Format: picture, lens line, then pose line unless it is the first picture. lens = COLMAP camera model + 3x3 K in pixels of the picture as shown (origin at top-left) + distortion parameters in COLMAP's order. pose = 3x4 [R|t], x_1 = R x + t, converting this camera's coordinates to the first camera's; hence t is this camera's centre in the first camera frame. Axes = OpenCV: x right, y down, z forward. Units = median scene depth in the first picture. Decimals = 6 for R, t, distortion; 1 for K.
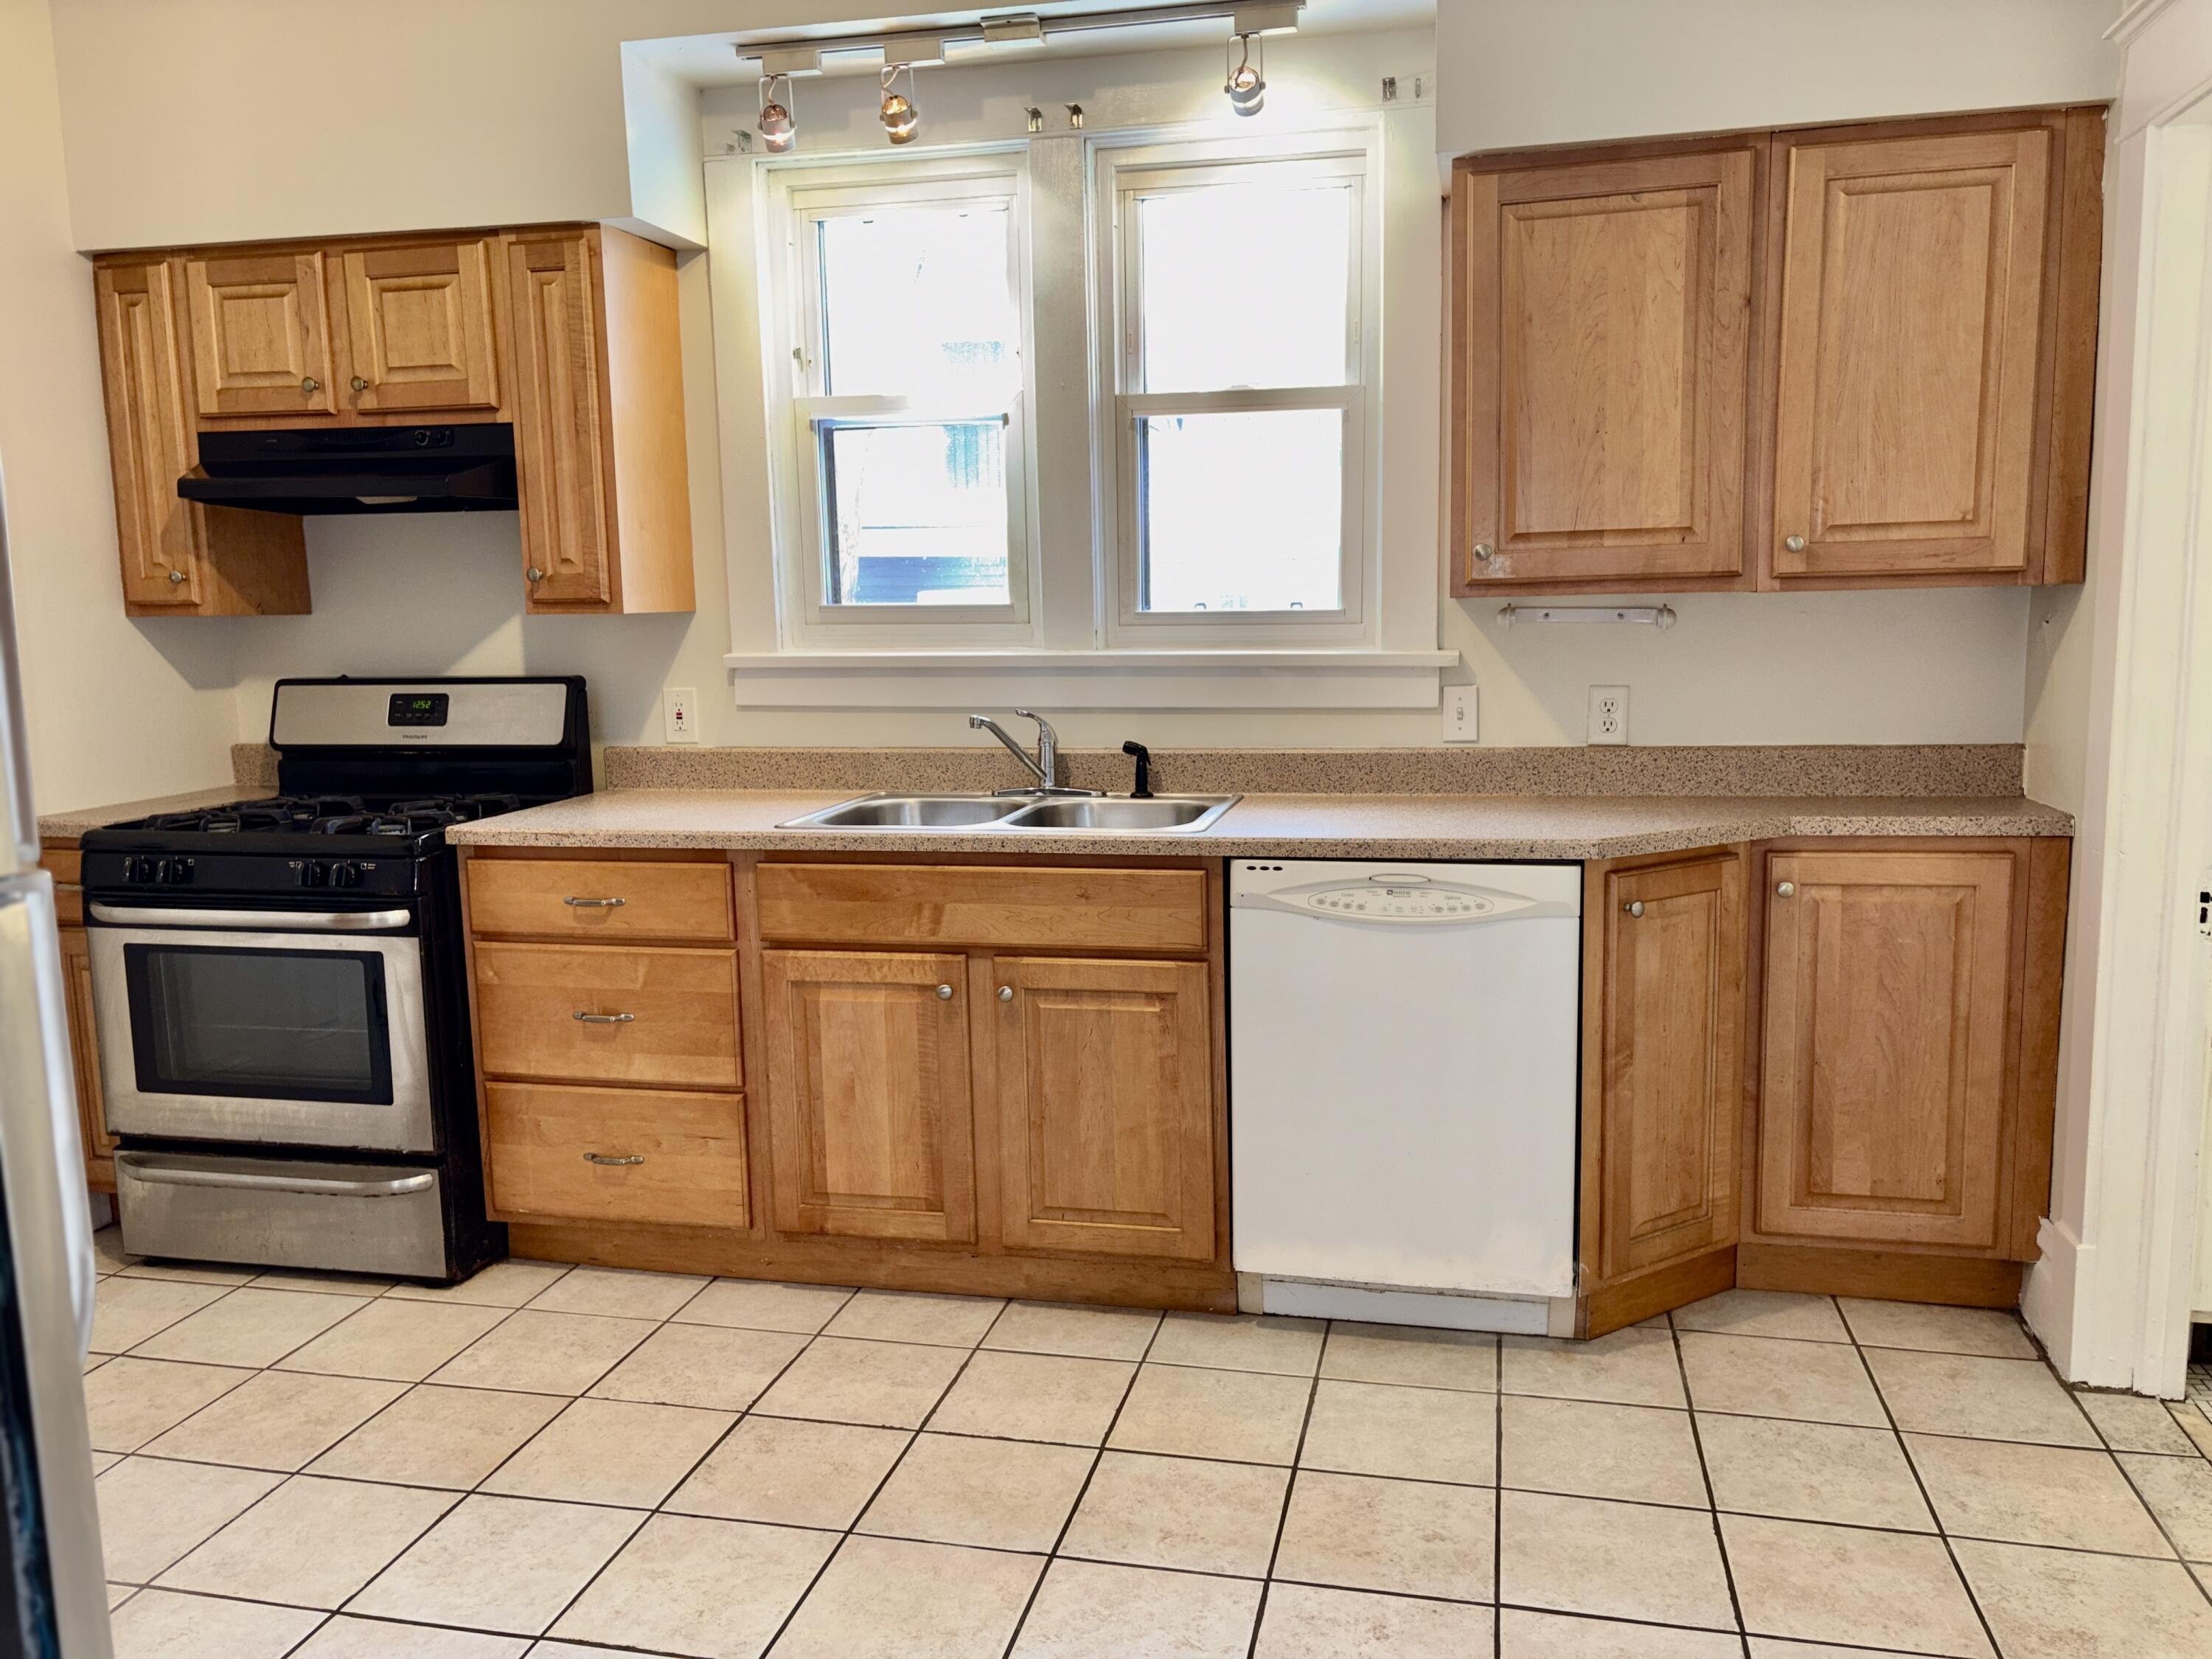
lens RADIAL K [[1680.4, 0, 1146.1], [0, 1680.4, 816.5], [0, 0, 1]] dist [0.103924, -0.161957]
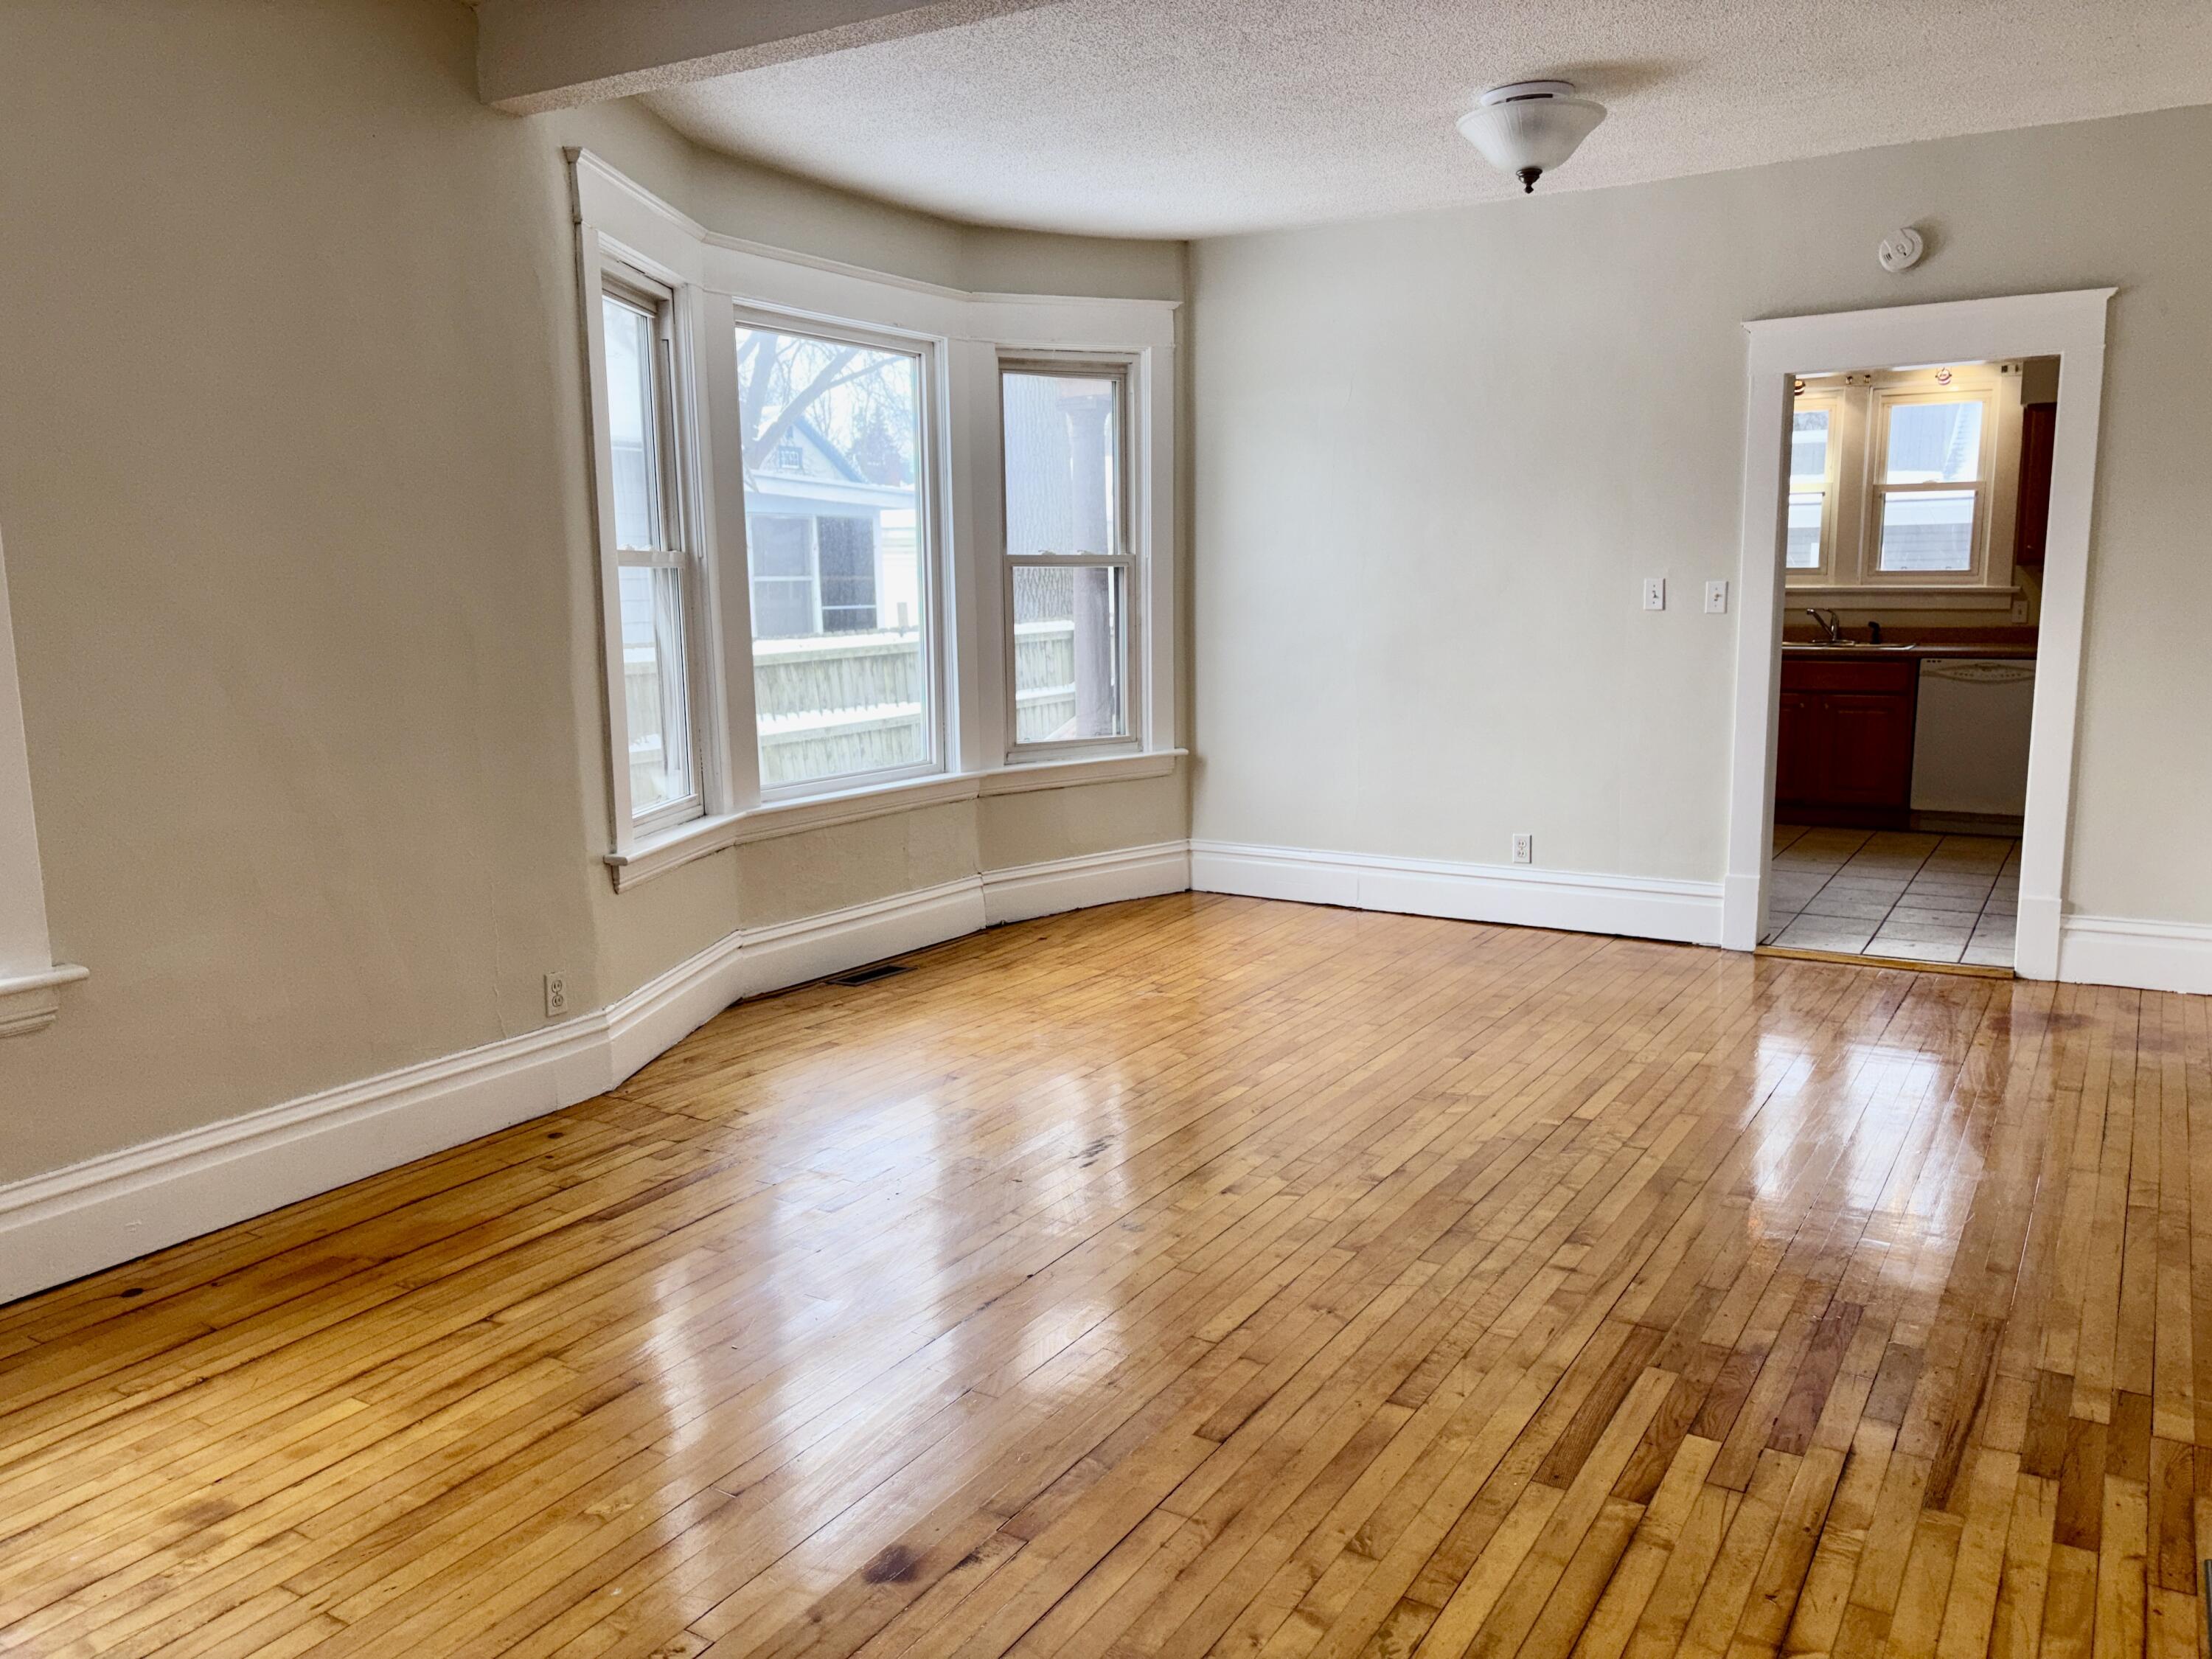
lens RADIAL K [[1653.9, 0, 1106.0], [0, 1653.9, 829.5], [0, 0, 1]] dist [0.058448, -0.052592]
pose [[0.942486, 0.057683, -0.329229, -0.282095], [-0.047717, 0.998127, 0.038279, 0.255862], [0.330821, -0.020367, 0.943474, -1.998458]]
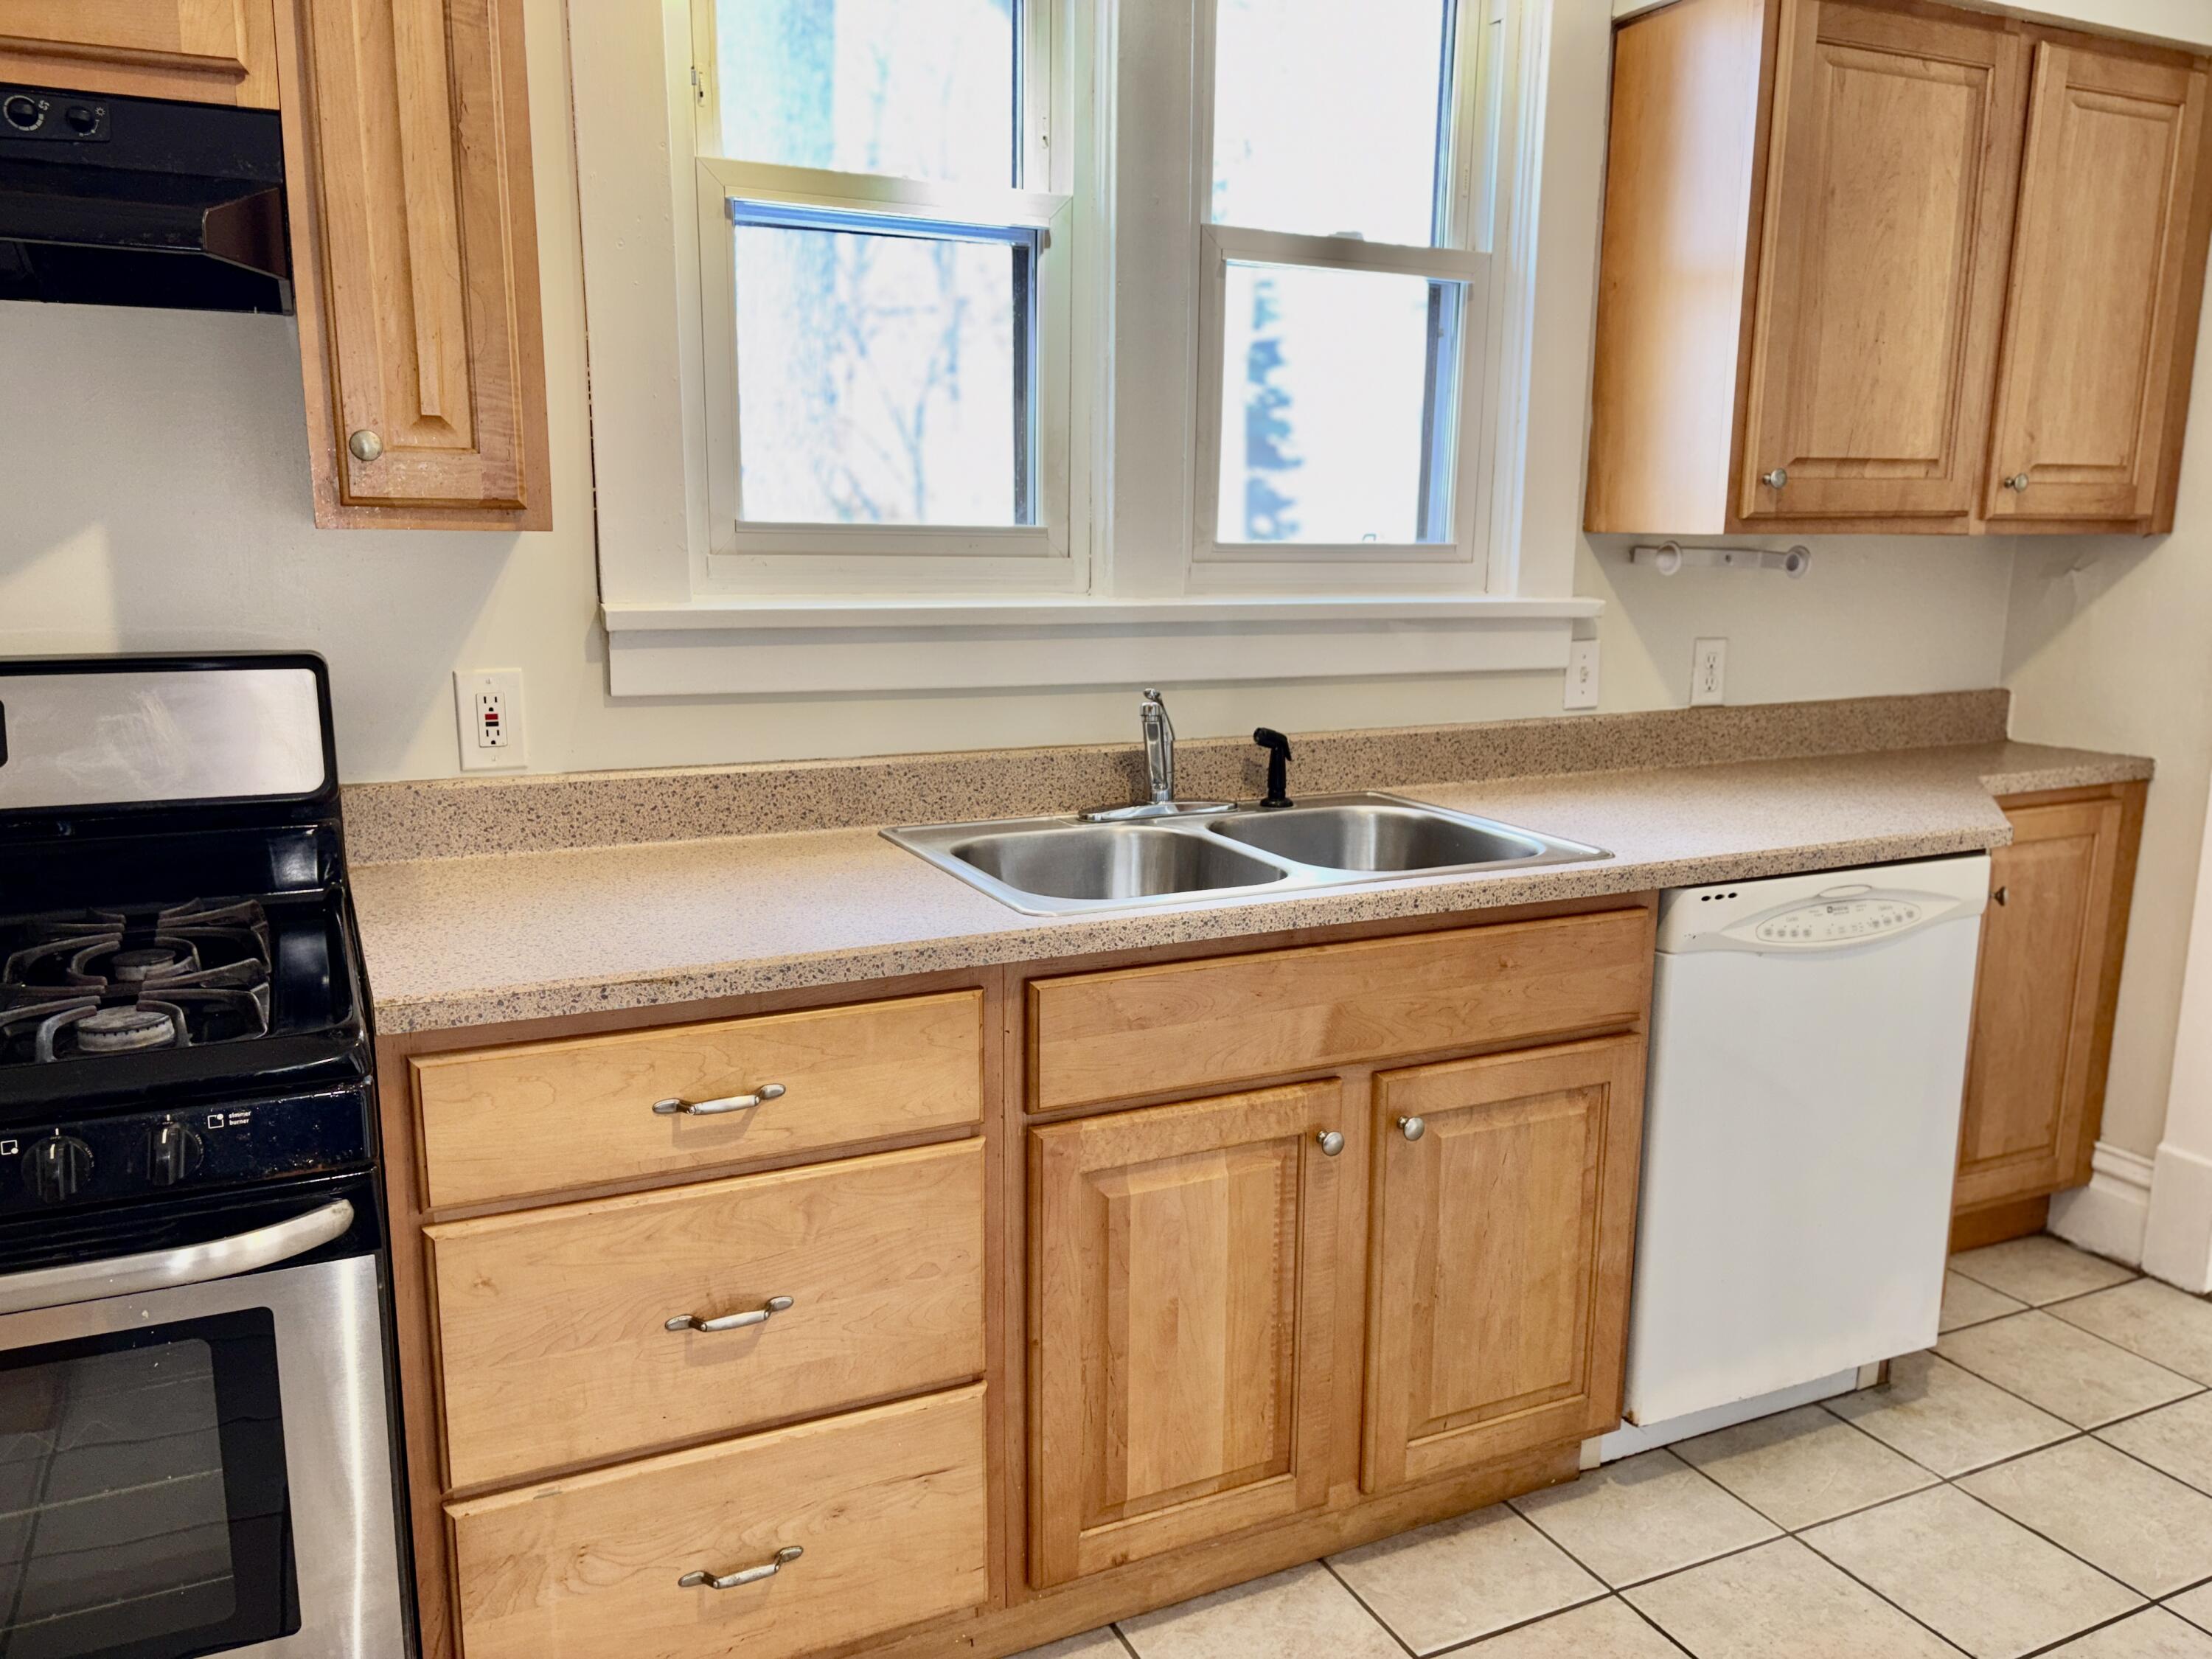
lens RADIAL K [[1674.2, 0, 1136.6], [0, 1674.2, 838.2], [0, 0, 1]] dist [0.047100, -0.044746]
pose [[0.782620, -0.091222, 0.615779, -0.547680], [0.057266, 0.995560, 0.074701, -0.060901], [-0.619860, -0.023199, 0.784370, 0.541621]]
